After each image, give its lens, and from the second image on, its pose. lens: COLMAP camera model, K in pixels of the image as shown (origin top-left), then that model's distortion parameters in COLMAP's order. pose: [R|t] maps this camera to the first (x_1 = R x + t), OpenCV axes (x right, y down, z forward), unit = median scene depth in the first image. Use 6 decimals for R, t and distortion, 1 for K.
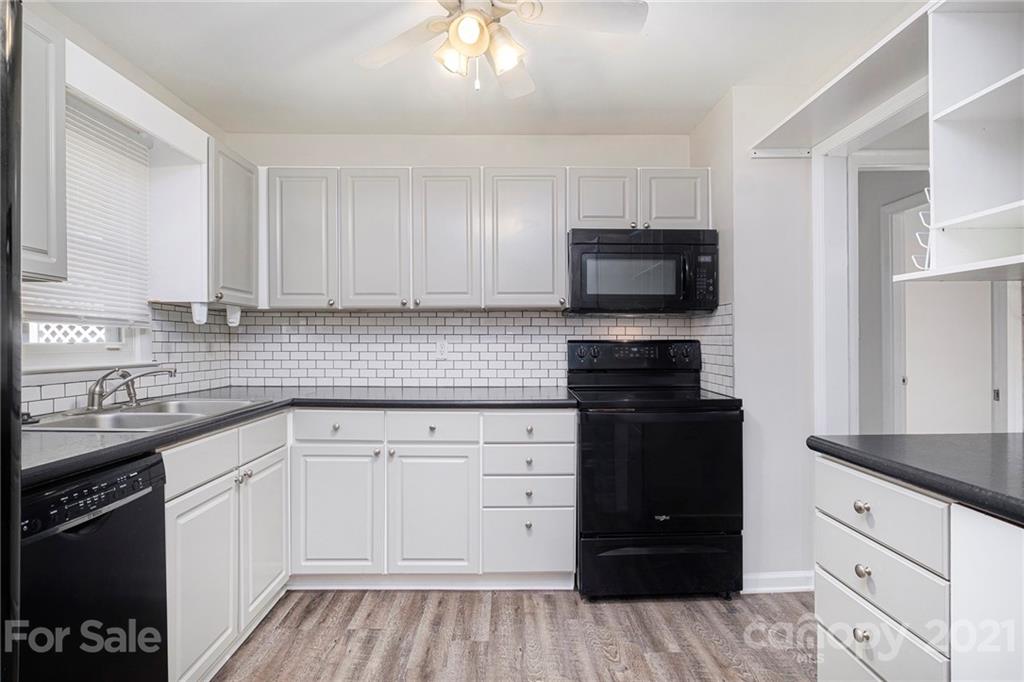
lens RADIAL K [[536.1, 0, 508.8], [0, 536.1, 341.9], [0, 0, 1]] dist [0.027035, 0.000210]
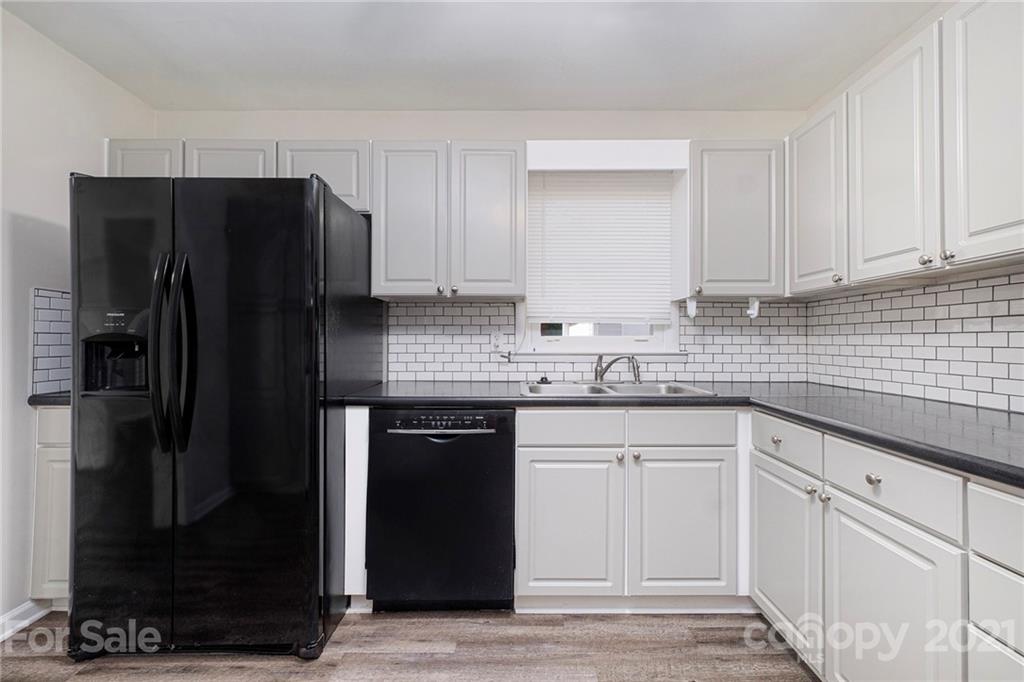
lens RADIAL K [[453.5, 0, 512.3], [0, 453.5, 339.9], [0, 0, 1]] dist [-0.001891, -0.000007]
pose [[-0.043346, -0.004019, -0.999052, 0.374694], [0.006731, 0.999968, -0.004315, 0.011903], [0.999037, -0.006912, -0.043317, 0.679612]]
